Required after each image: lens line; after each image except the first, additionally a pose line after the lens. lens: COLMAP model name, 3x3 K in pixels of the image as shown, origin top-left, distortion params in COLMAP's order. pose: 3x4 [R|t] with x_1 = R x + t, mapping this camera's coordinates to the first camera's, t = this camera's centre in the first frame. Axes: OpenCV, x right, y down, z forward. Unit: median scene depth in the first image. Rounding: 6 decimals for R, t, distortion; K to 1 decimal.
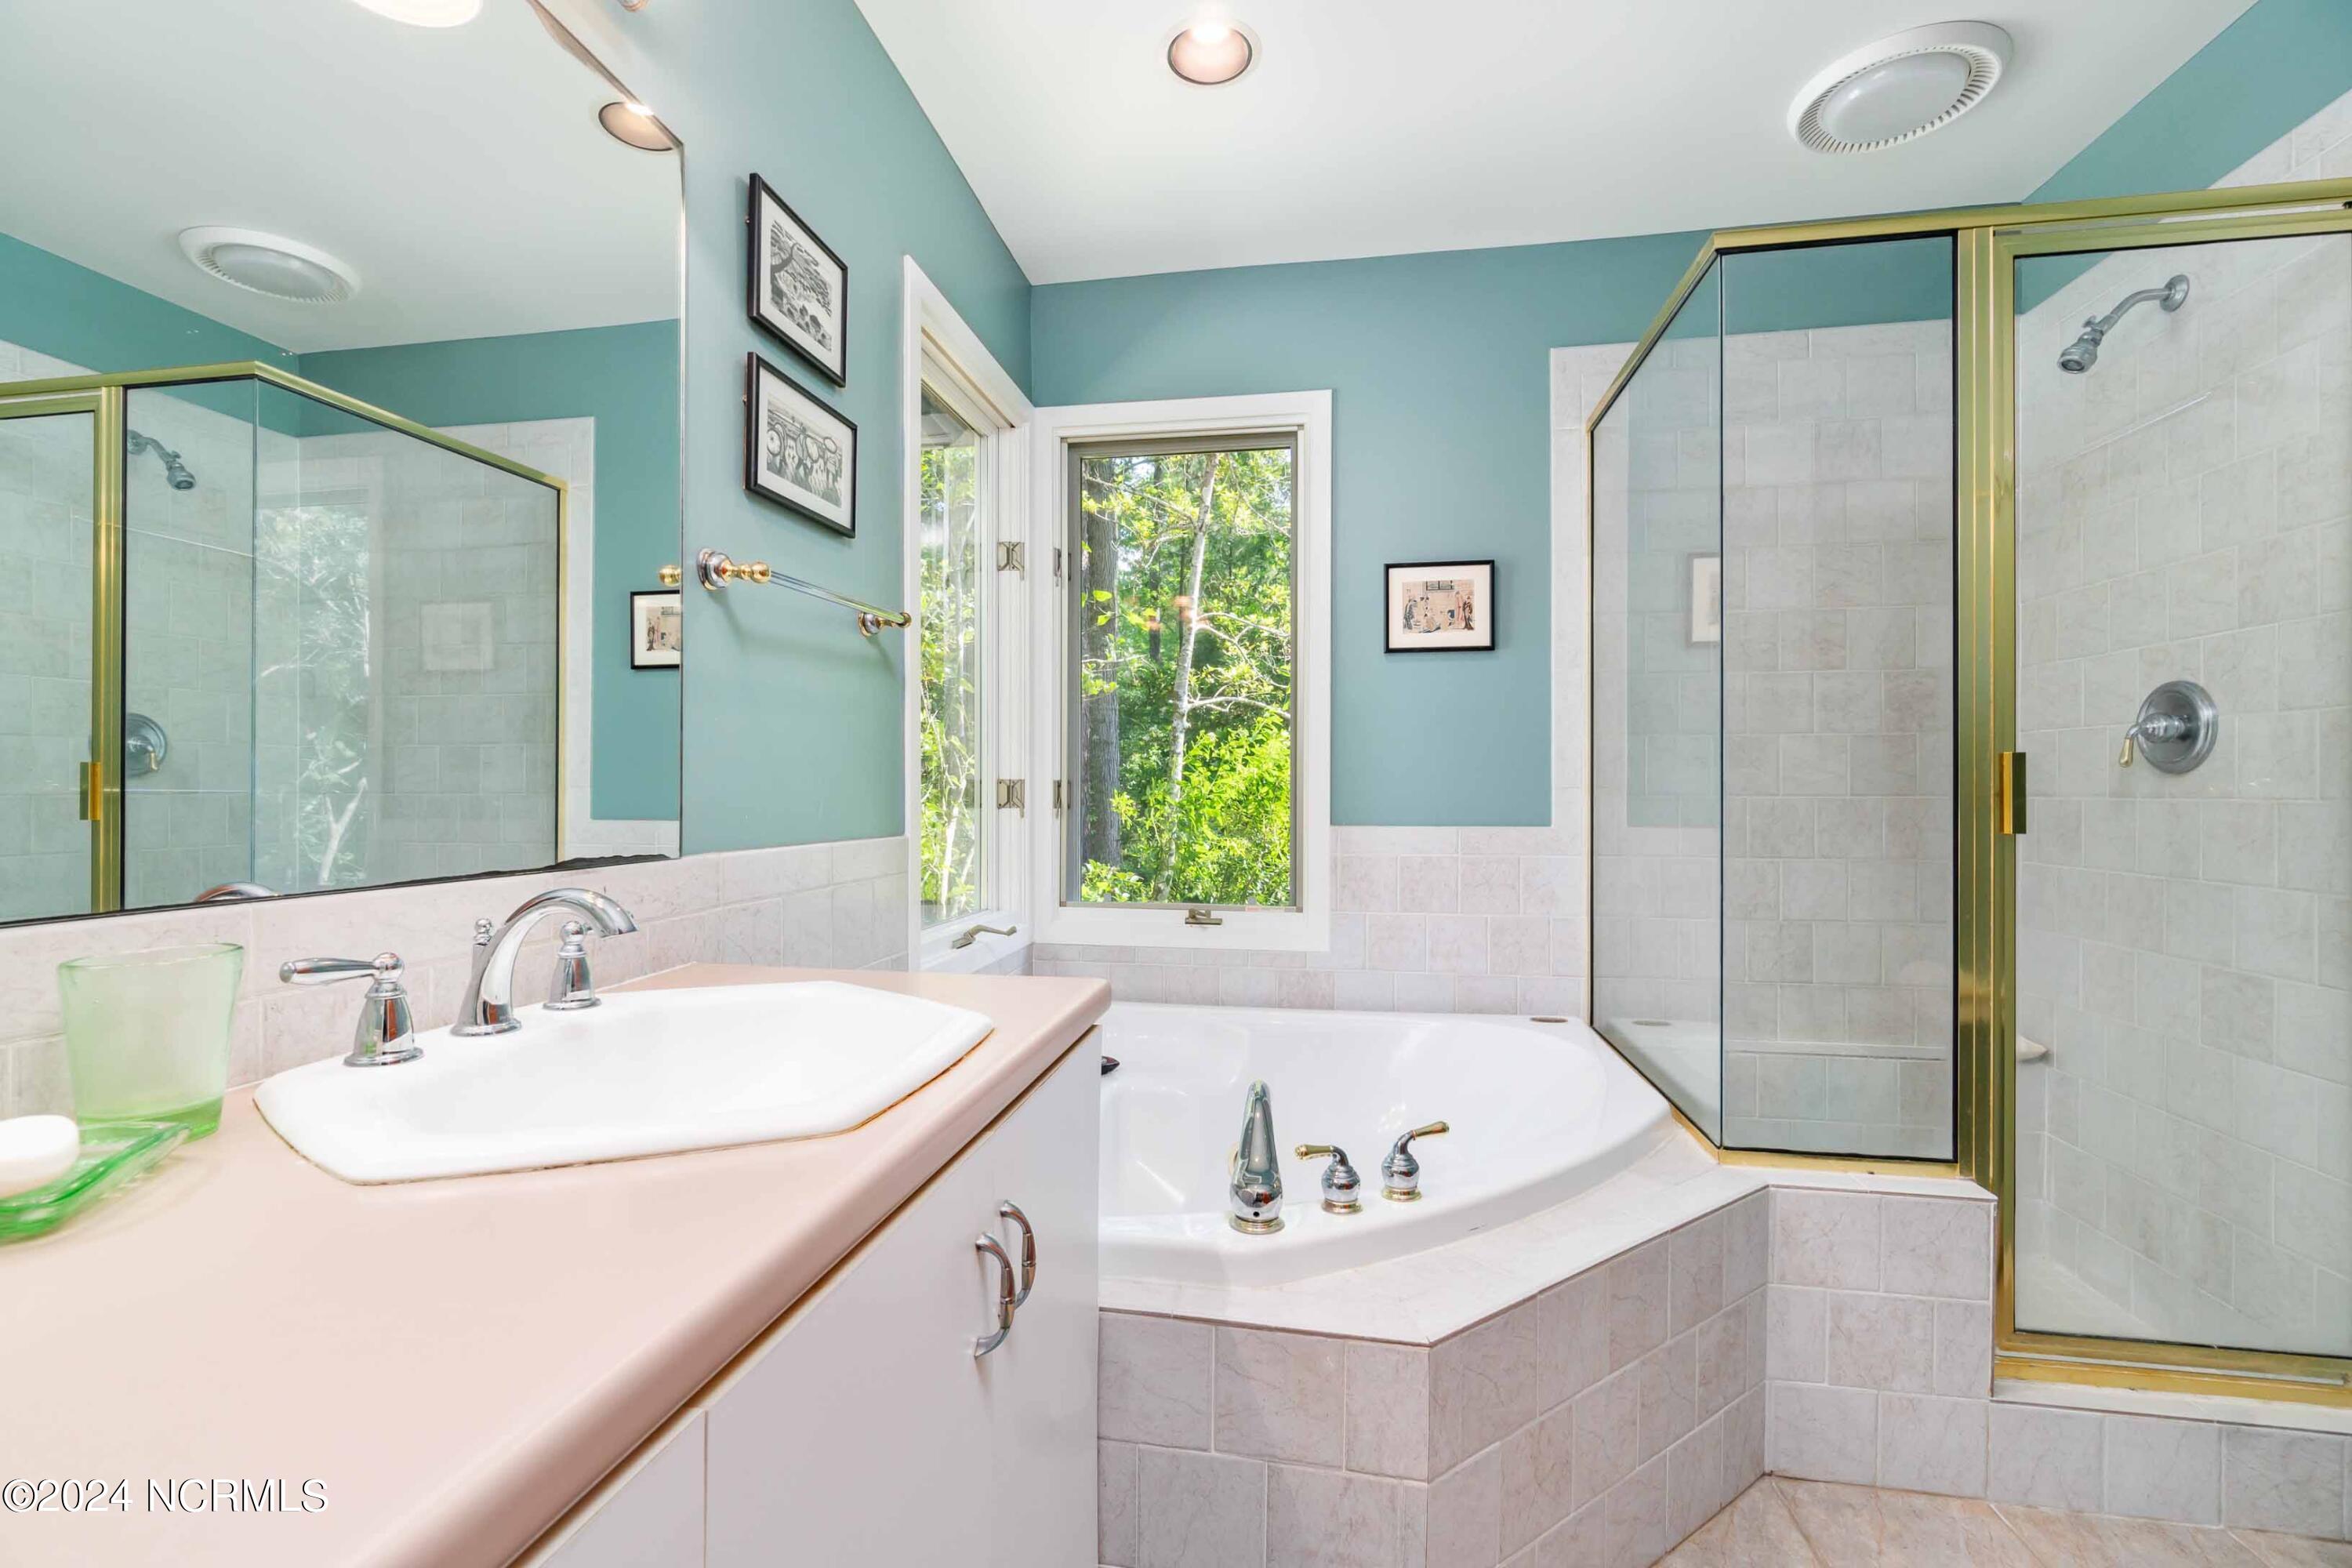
lens RADIAL K [[1030.8, 0, 1166.2], [0, 1030.8, 787.7], [0, 0, 1]] dist [-0.001633, -0.000952]
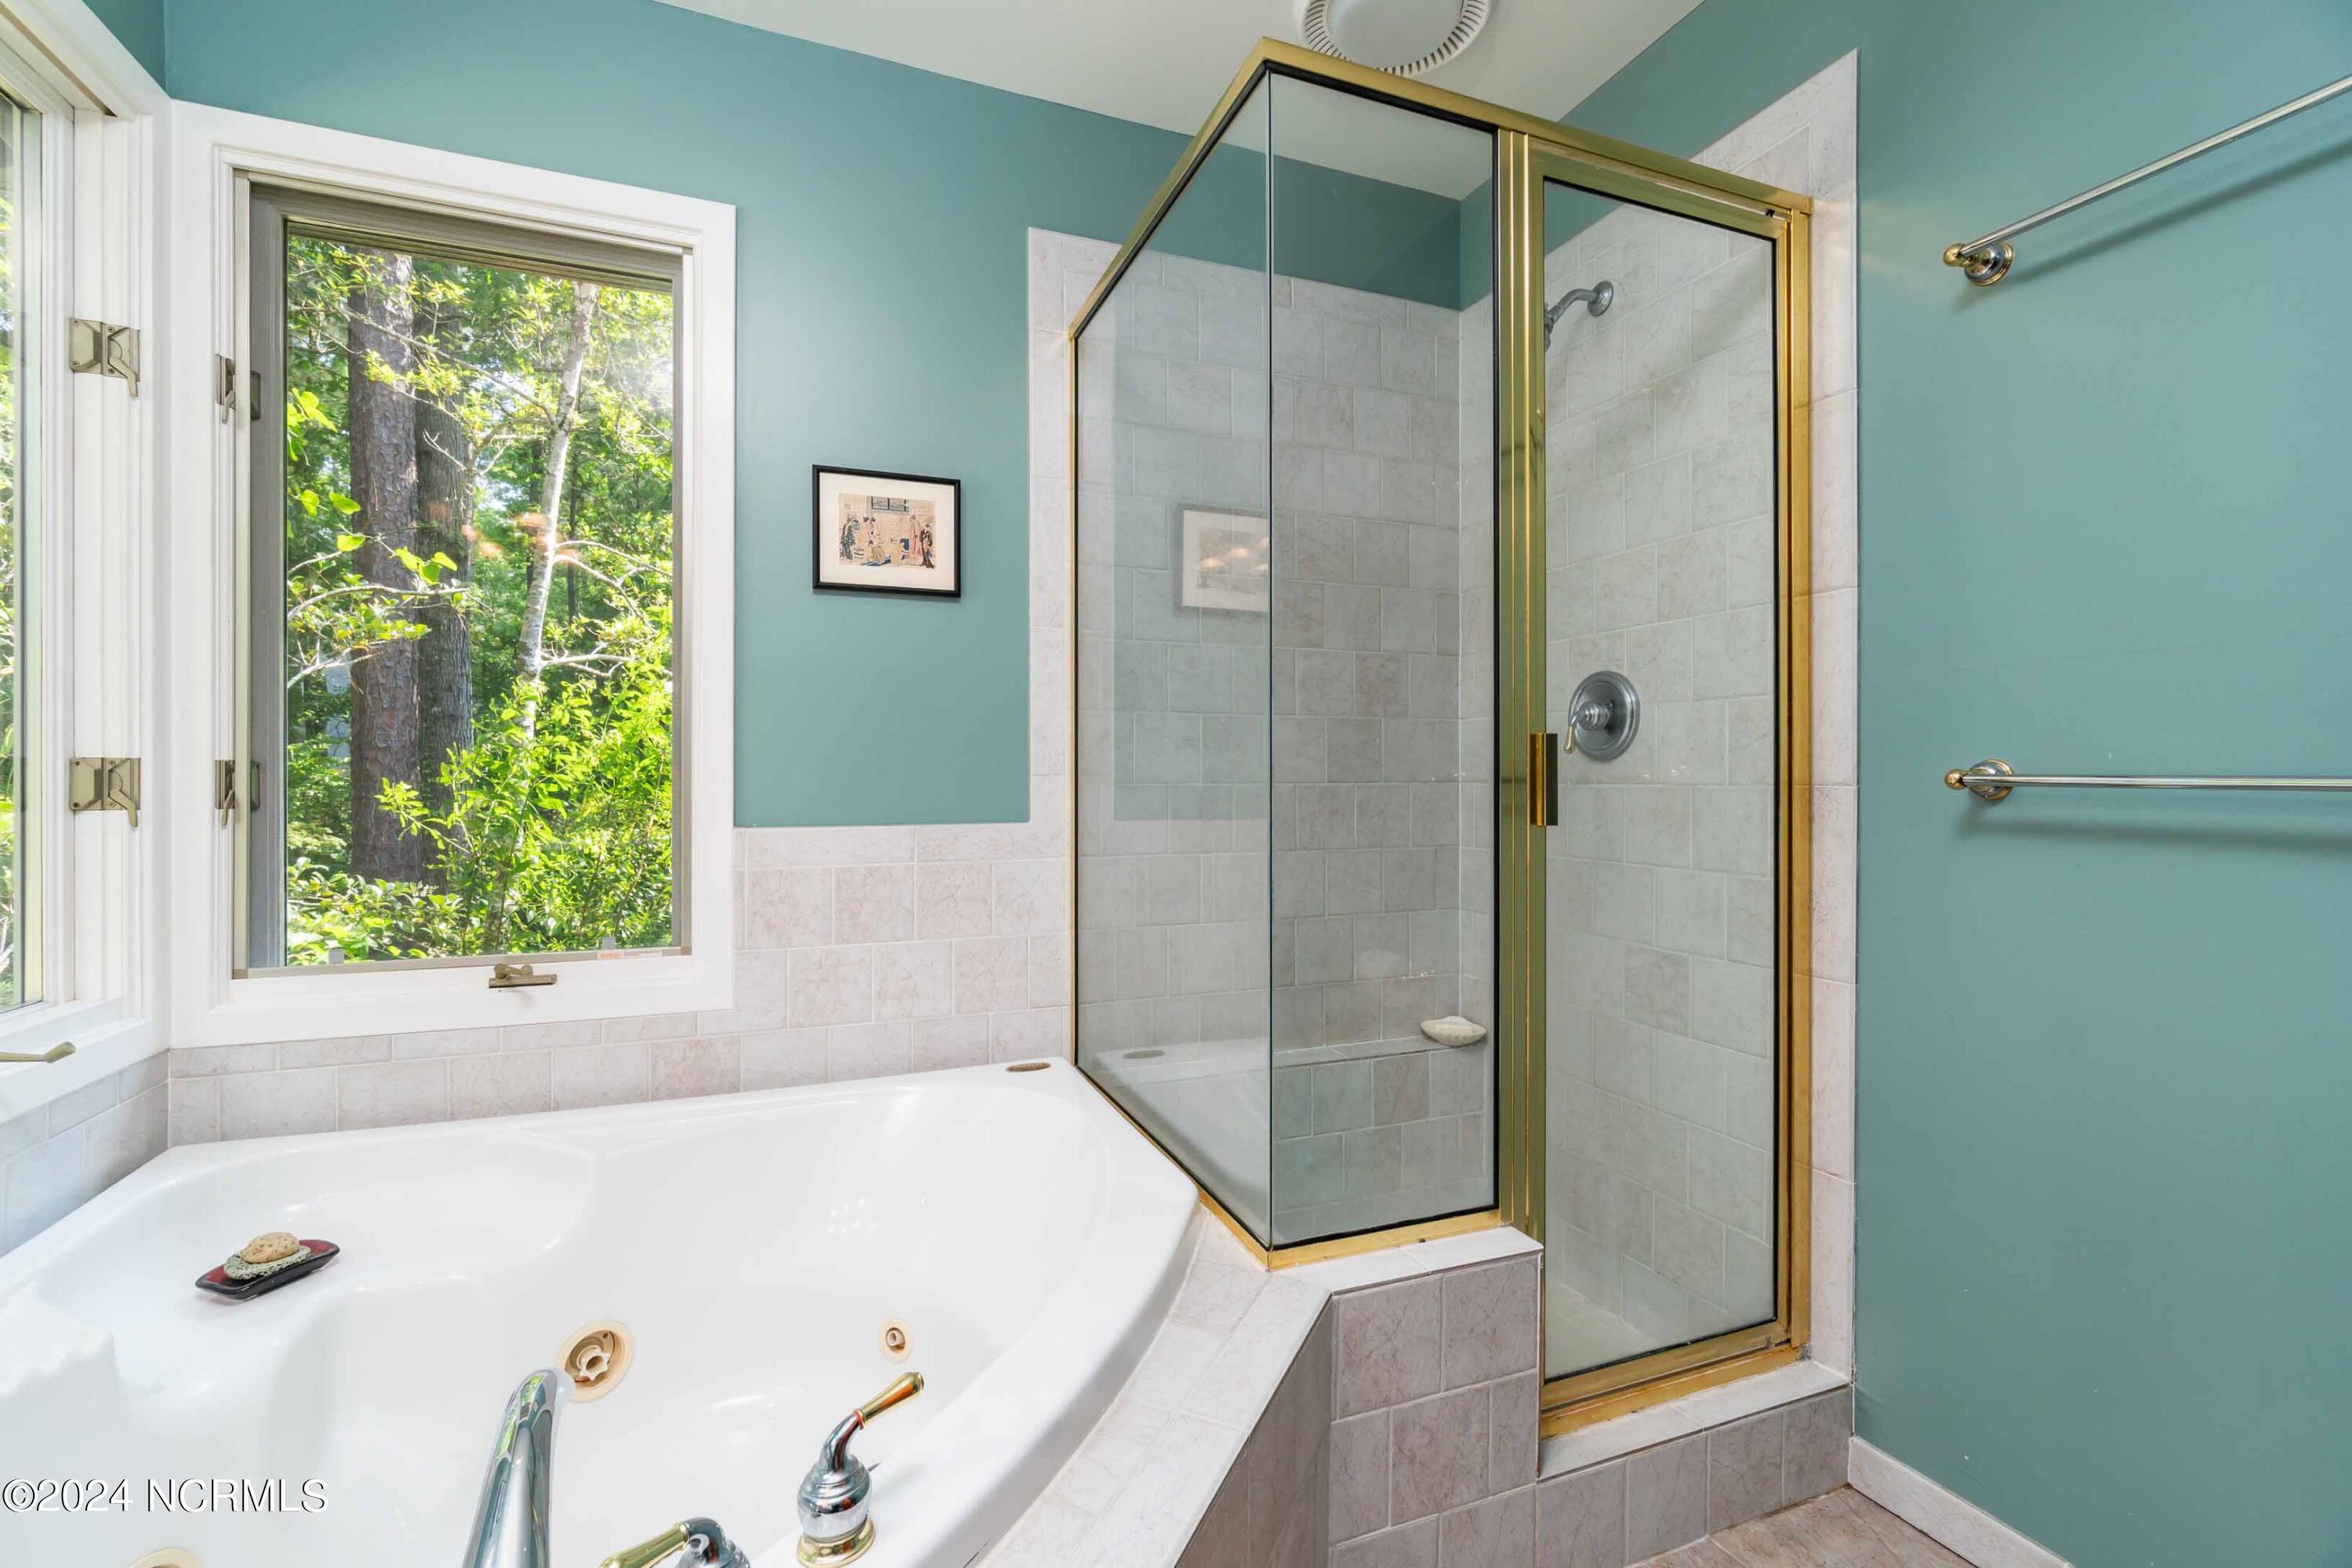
lens RADIAL K [[1030.8, 0, 1175.5], [0, 1030.8, 782.8], [0, 0, 1]] dist [-0.001633, -0.000952]
pose [[0.858135, -0.003399, 0.513413, 0.060177], [-0.000171, 0.999976, 0.006906, 0.001320], [-0.513424, -0.006014, 0.858114, 0.256324]]
